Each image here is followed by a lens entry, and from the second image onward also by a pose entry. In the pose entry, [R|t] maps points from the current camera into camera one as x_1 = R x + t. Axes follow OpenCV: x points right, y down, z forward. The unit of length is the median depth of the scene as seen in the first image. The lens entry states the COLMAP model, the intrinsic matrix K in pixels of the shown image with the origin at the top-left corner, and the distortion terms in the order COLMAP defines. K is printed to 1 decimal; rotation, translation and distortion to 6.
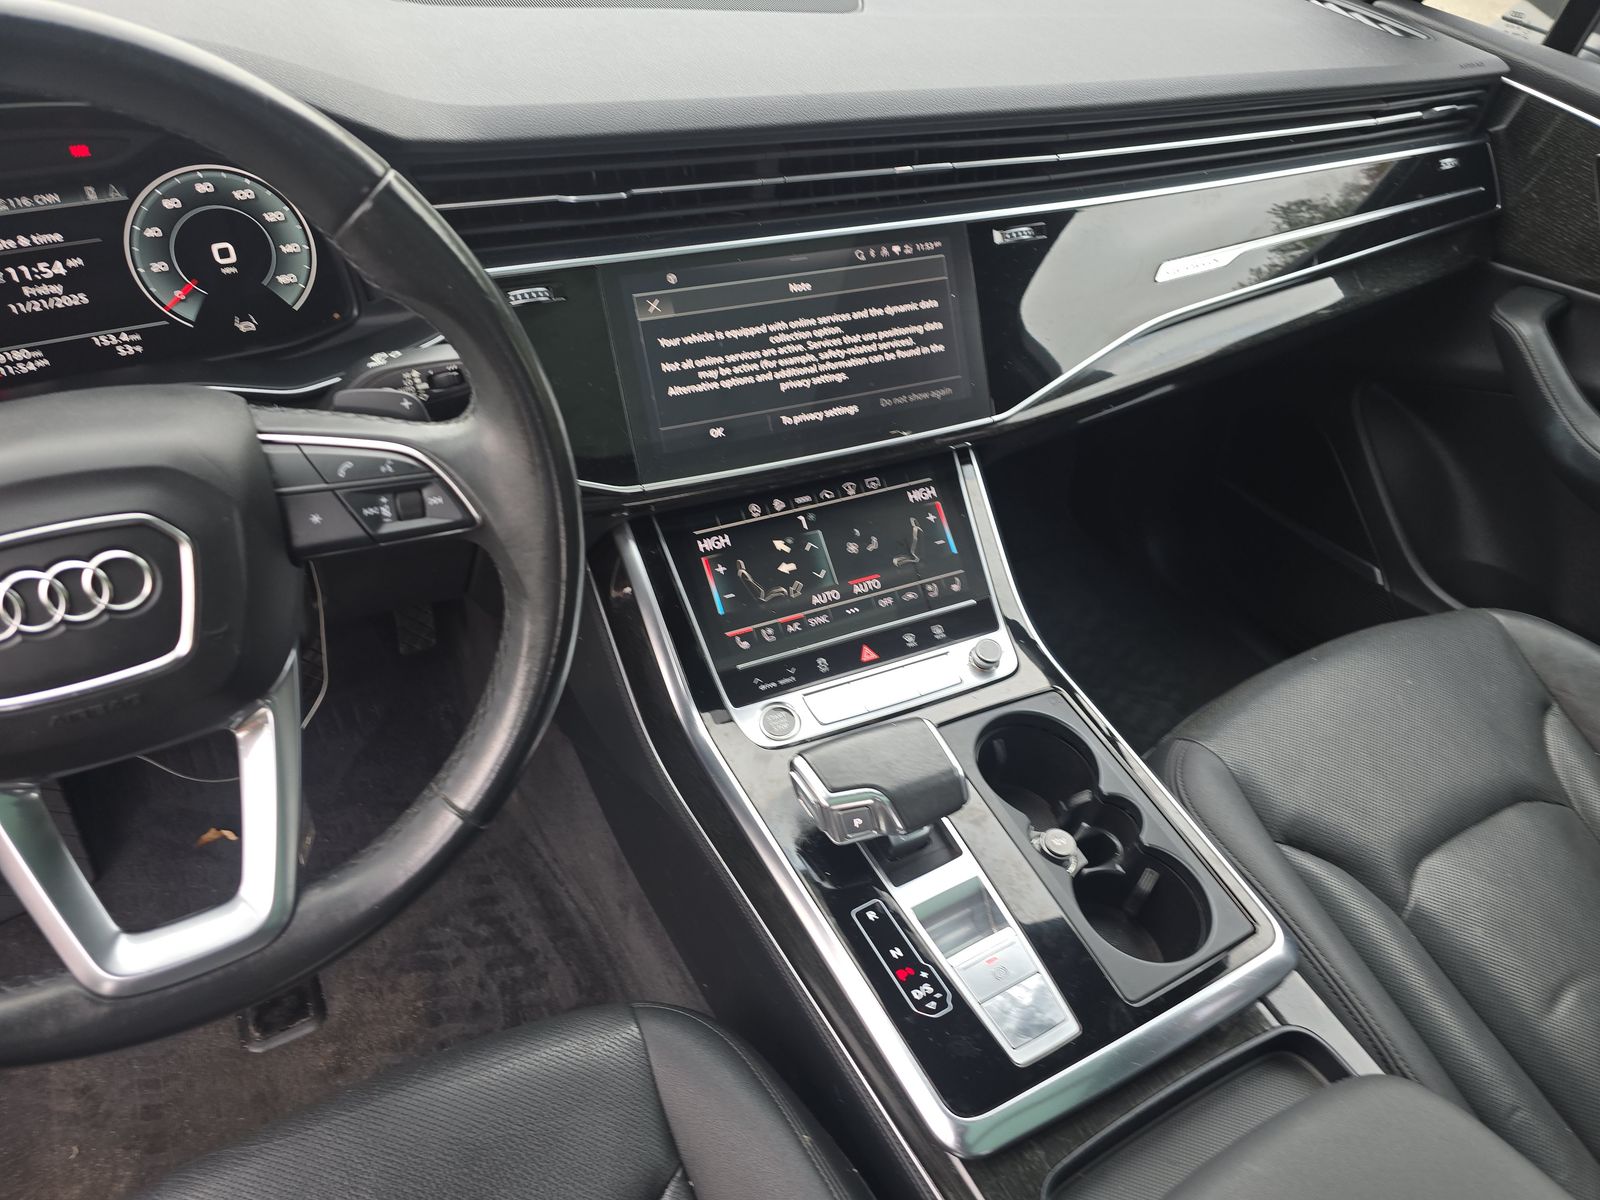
lens RADIAL K [[1045.5, 0, 803.1], [0, 1045.5, 643.4], [0, 0, 1]] dist [0.006224, -0.036498]
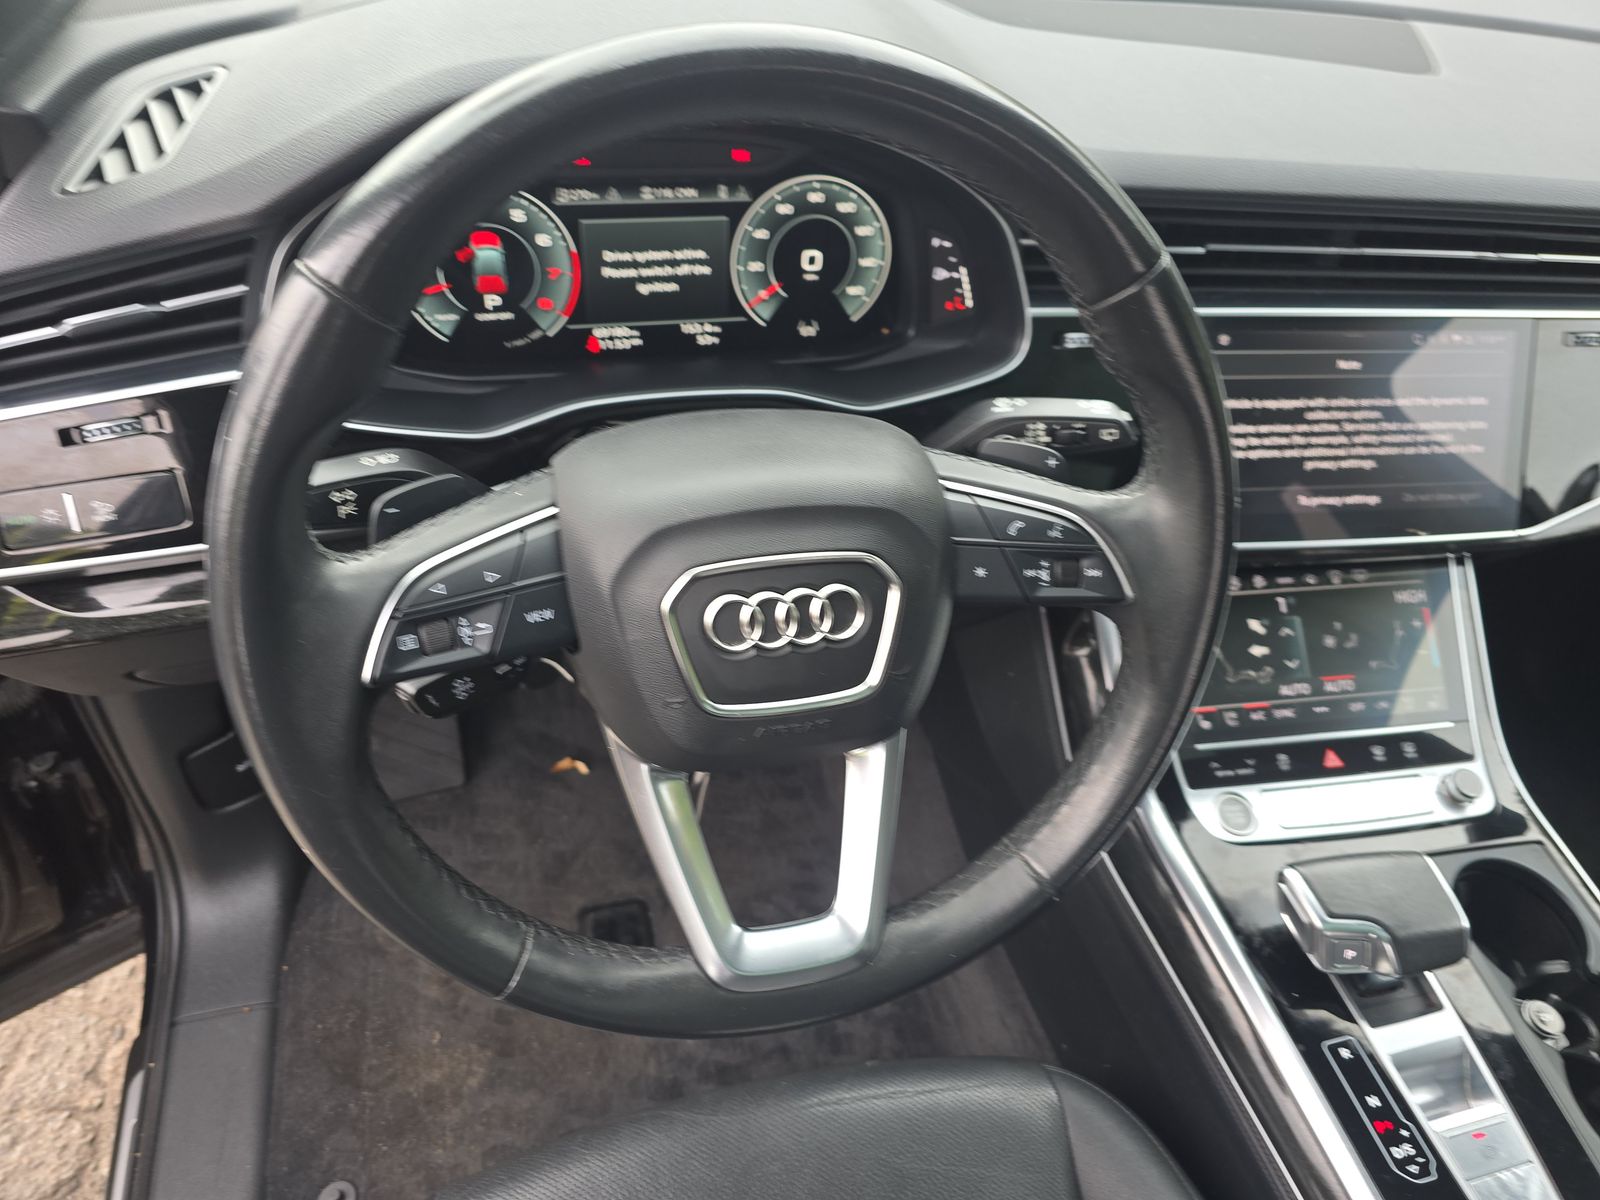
lens RADIAL K [[1064.8, 0, 798.9], [0, 1064.8, 649.1], [0, 0, 1]] dist [-0.001518, -0.044466]
pose [[0.959278, 0.200124, -0.199340, -0.276434], [-0.197107, 0.979754, 0.035079, -0.031538], [0.202324, 0.005641, 0.979302, -0.032075]]
